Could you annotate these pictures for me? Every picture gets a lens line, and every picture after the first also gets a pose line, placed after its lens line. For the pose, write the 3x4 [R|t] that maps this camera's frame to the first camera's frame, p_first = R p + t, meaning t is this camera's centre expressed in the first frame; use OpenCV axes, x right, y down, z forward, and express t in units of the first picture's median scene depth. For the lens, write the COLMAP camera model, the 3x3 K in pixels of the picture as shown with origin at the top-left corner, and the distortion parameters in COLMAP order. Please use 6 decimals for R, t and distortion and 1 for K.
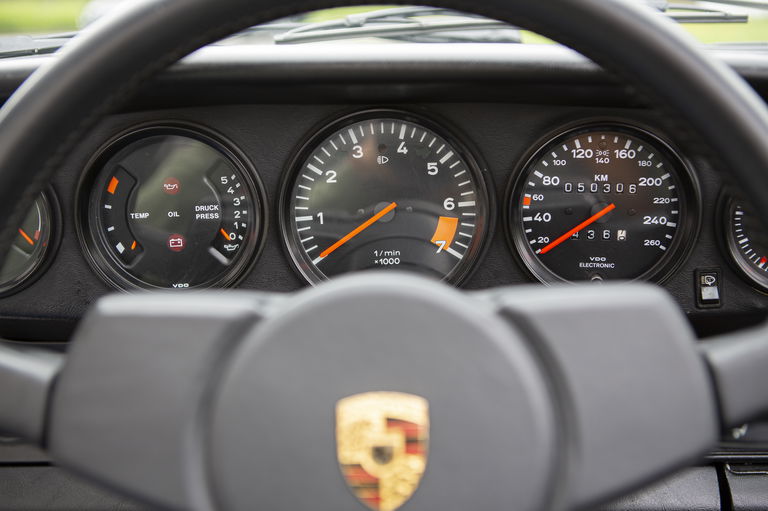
lens RADIAL K [[886.0, 0, 384.2], [0, 886.0, 256.9], [0, 0, 1]] dist [0.013256, 0.000000]
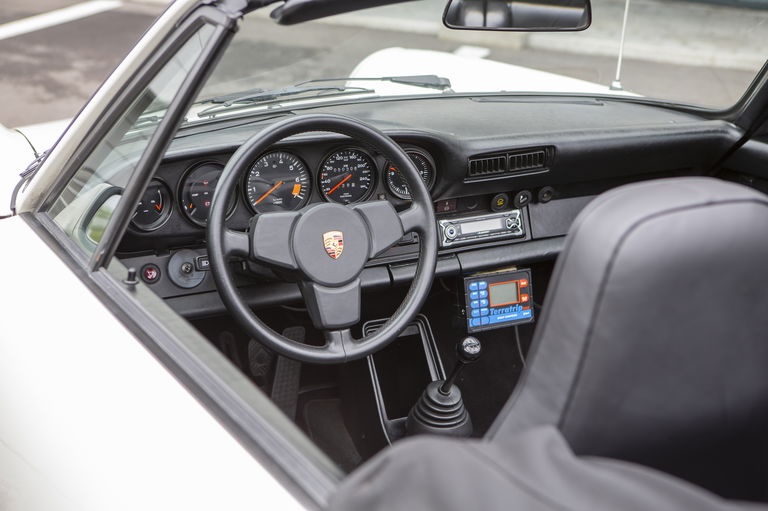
lens RADIAL K [[1335.5, 0, 385.2], [0, 1335.5, 257.1], [0, 0, 1]] dist [0.095309, 0.000000]
pose [[0.885613, -0.121768, 0.448177, -1.619596], [0.099277, 0.992346, 0.073443, -0.100722], [-0.453690, -0.020548, 0.890923, -2.925435]]
